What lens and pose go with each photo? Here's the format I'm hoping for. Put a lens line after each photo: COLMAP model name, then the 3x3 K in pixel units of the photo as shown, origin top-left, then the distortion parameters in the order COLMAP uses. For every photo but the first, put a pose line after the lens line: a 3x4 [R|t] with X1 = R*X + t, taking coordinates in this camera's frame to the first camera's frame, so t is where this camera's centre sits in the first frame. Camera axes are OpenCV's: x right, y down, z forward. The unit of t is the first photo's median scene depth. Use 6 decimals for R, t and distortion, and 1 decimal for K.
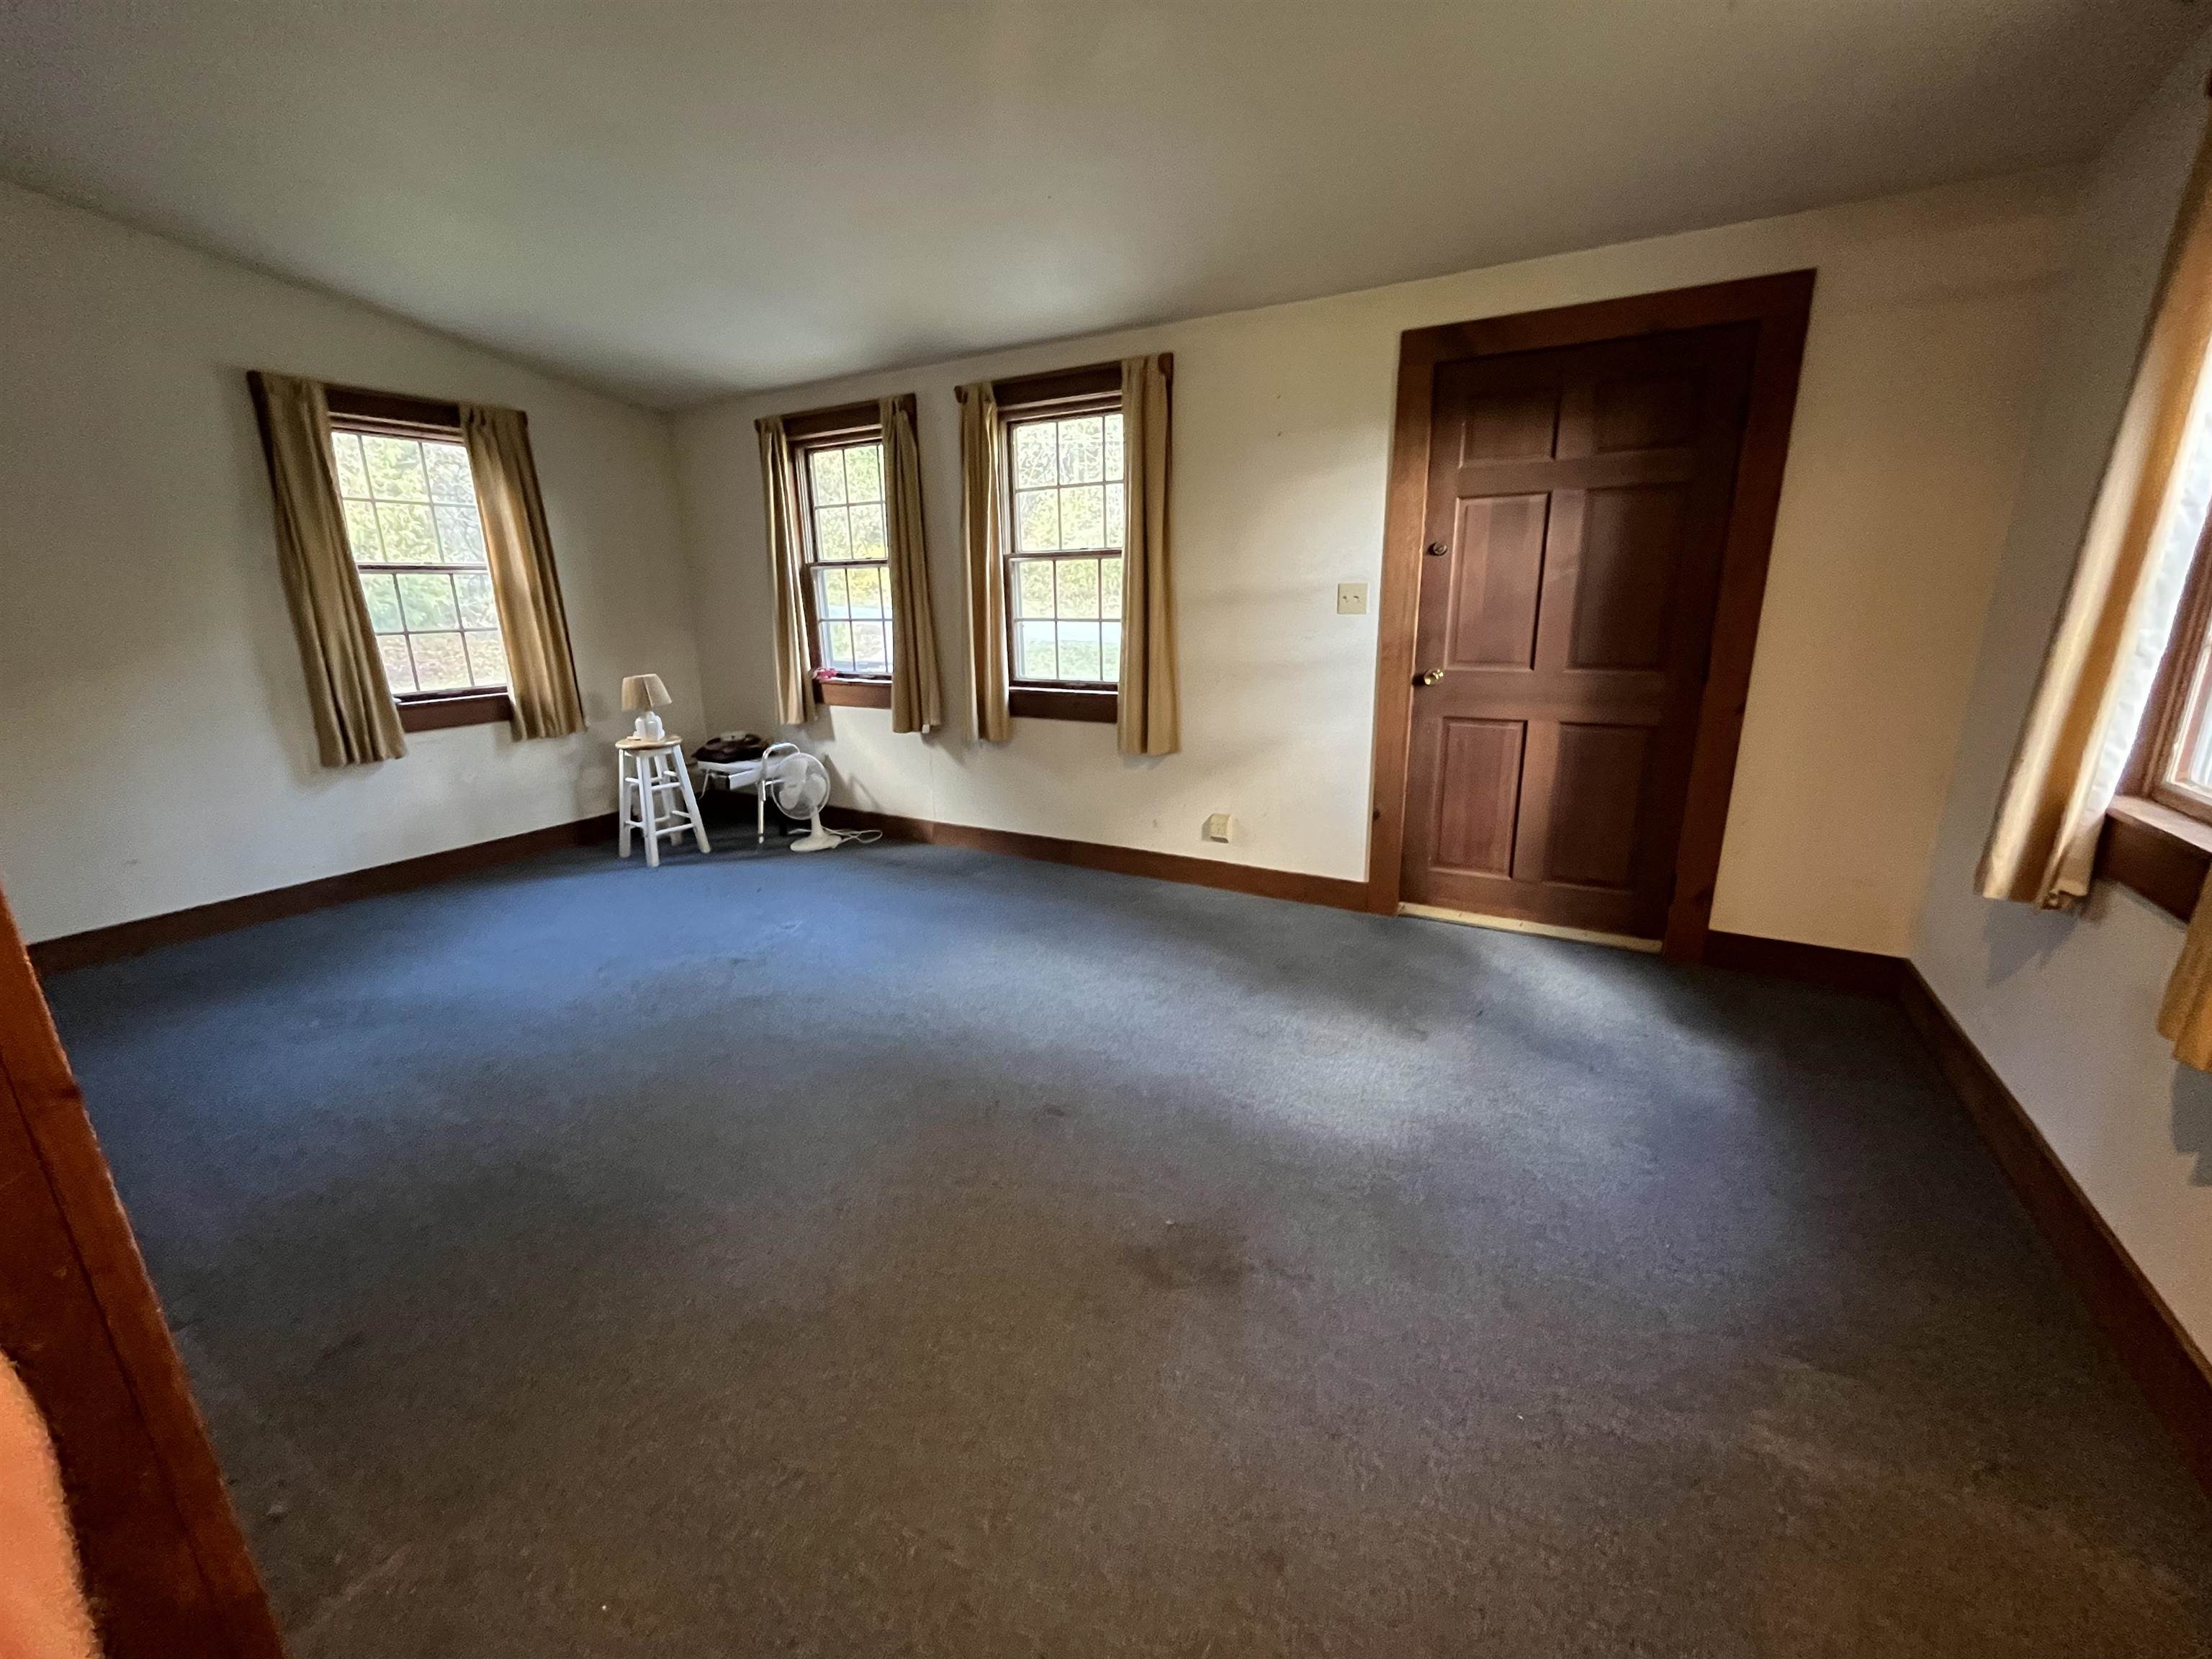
lens RADIAL K [[883.1, 0, 1106.0], [0, 883.1, 829.5], [0, 0, 1]] dist [-0.004087, -0.000081]
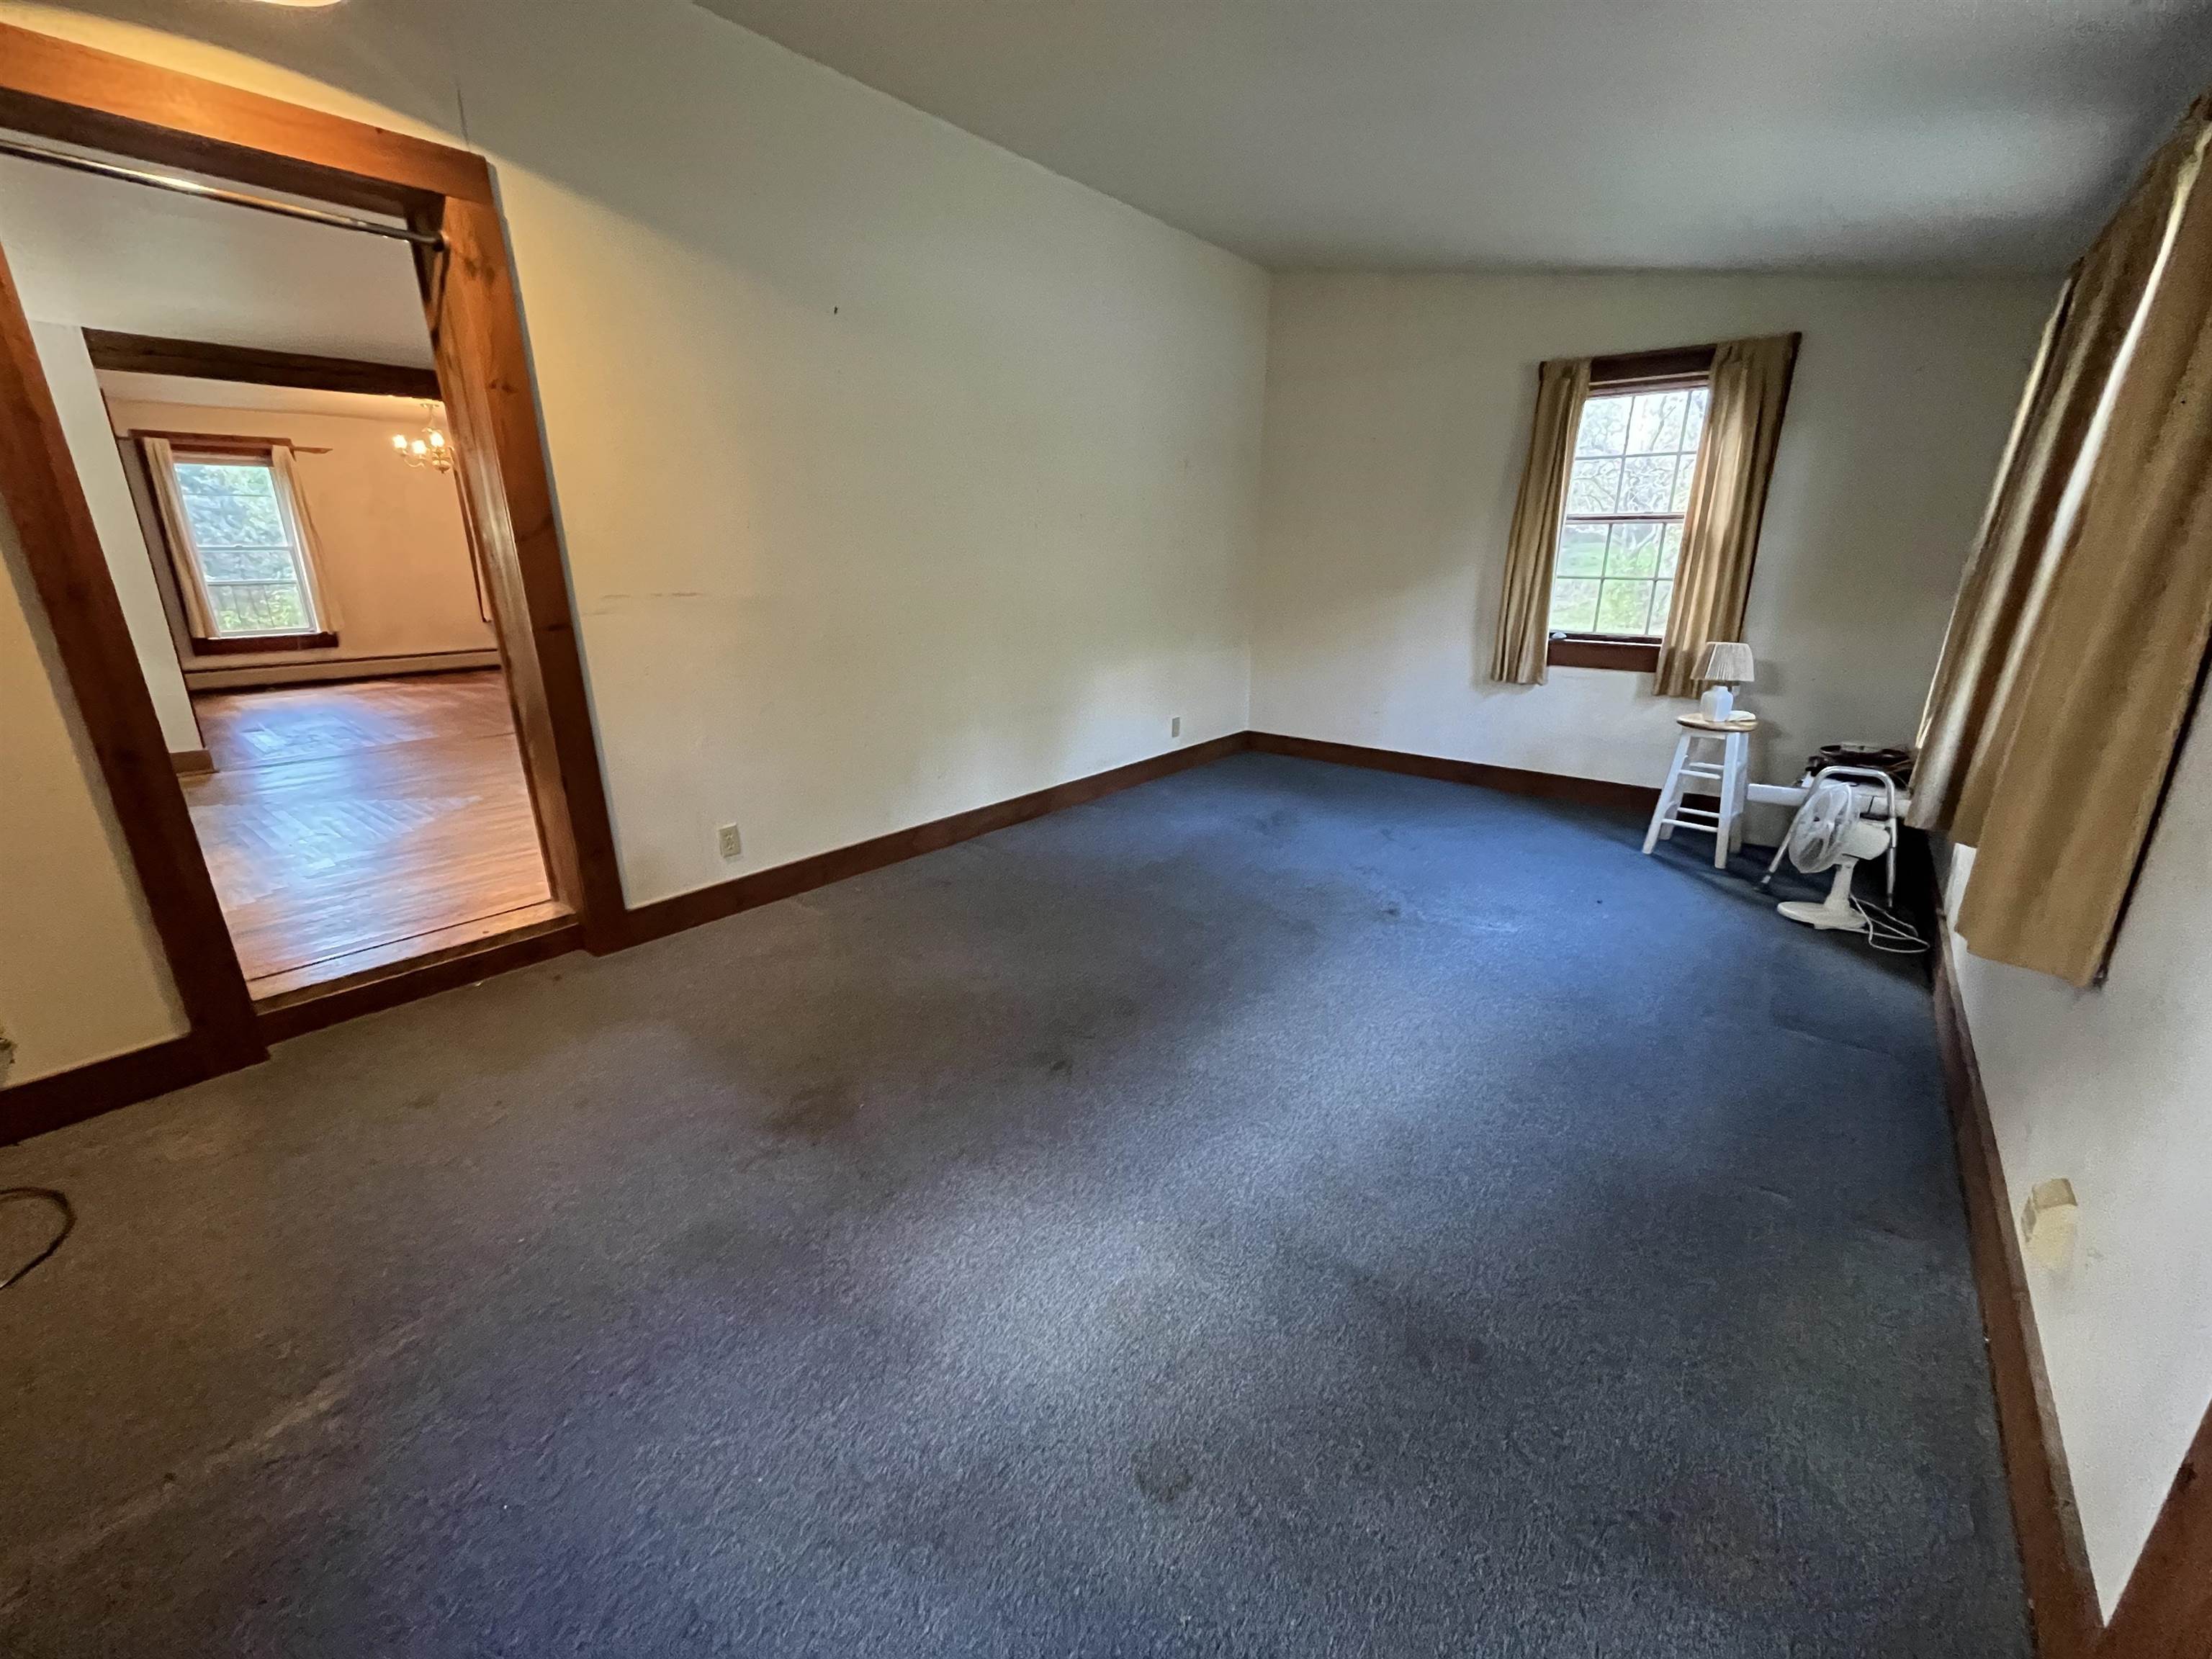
lens RADIAL K [[896.5, 0, 1106.0], [0, 896.5, 829.5], [0, 0, 1]] dist [-0.008510, -0.000251]
pose [[-0.152646, 0.310152, -0.938352, 0.478881], [-0.253611, 0.905390, 0.340514, -0.171805], [0.955186, 0.289955, -0.059547, 0.601239]]
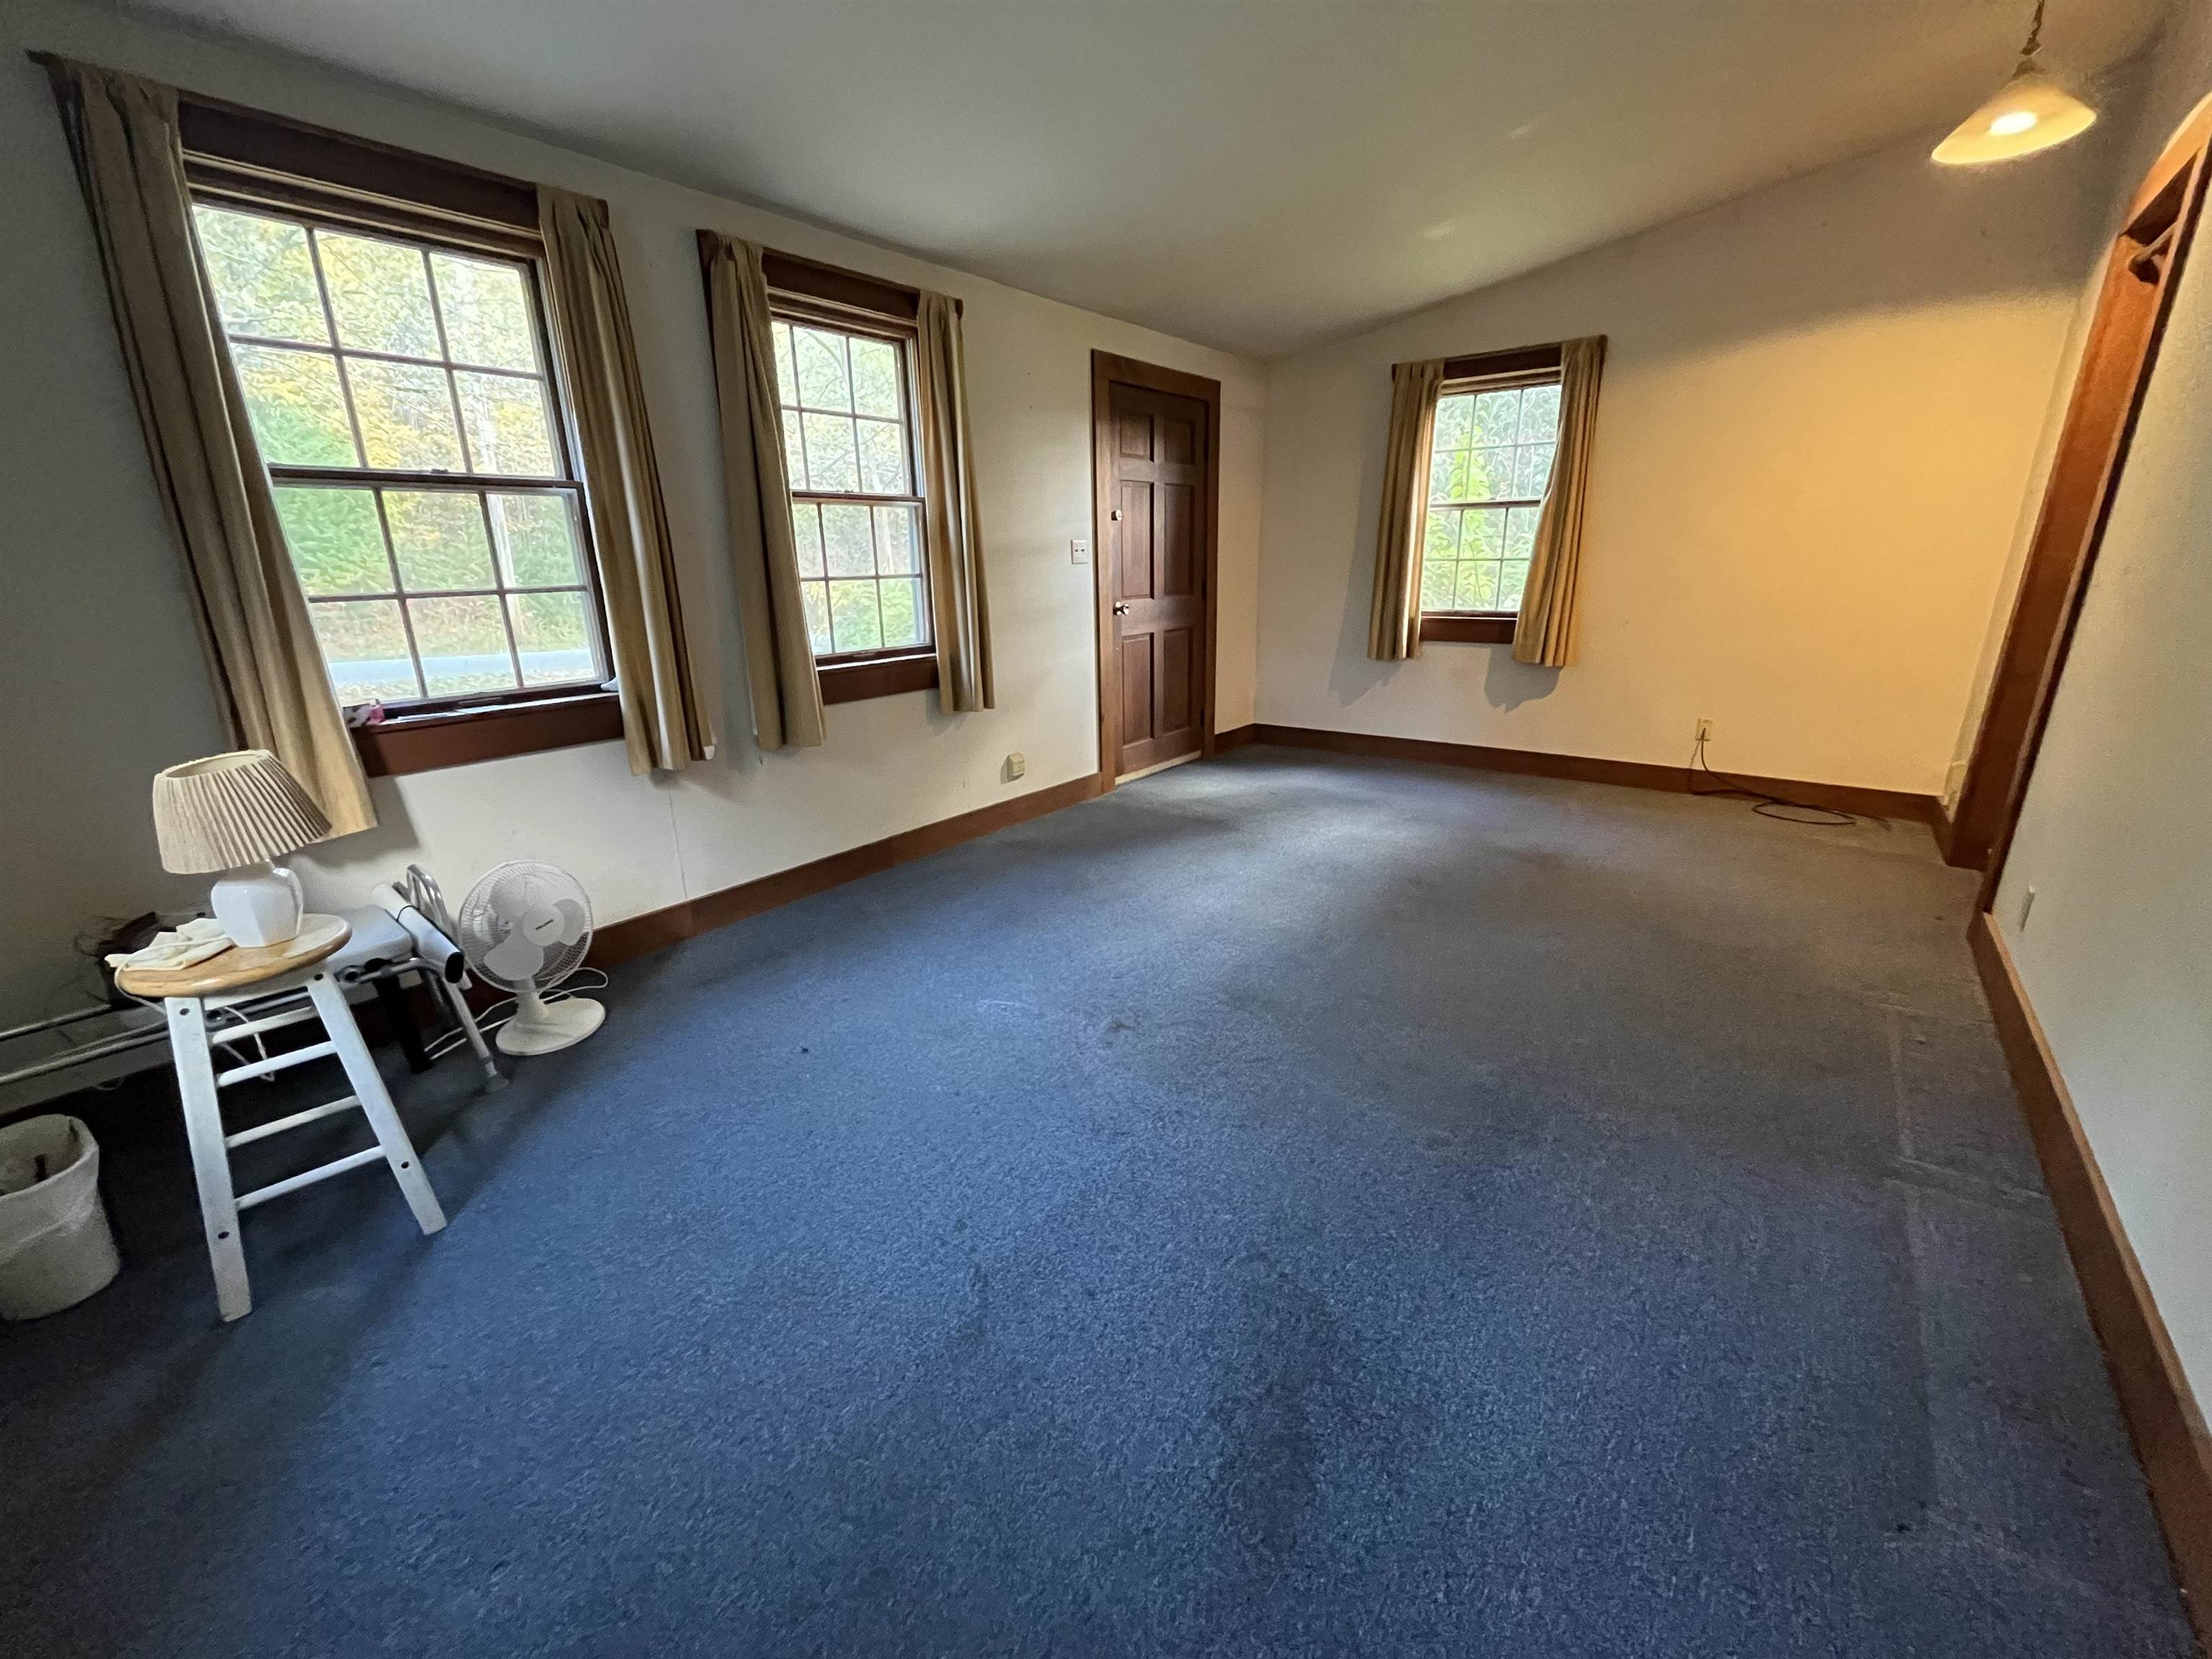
lens RADIAL K [[896.9, 0, 1102.4], [0, 896.9, 824.2], [0, 0, 1]] dist [-0.002825, -0.000361]
pose [[0.151124, -0.277527, 0.948757, -0.920651], [0.263689, 0.936321, 0.231887, -0.162216], [-0.952696, 0.215134, 0.214681, 0.678786]]
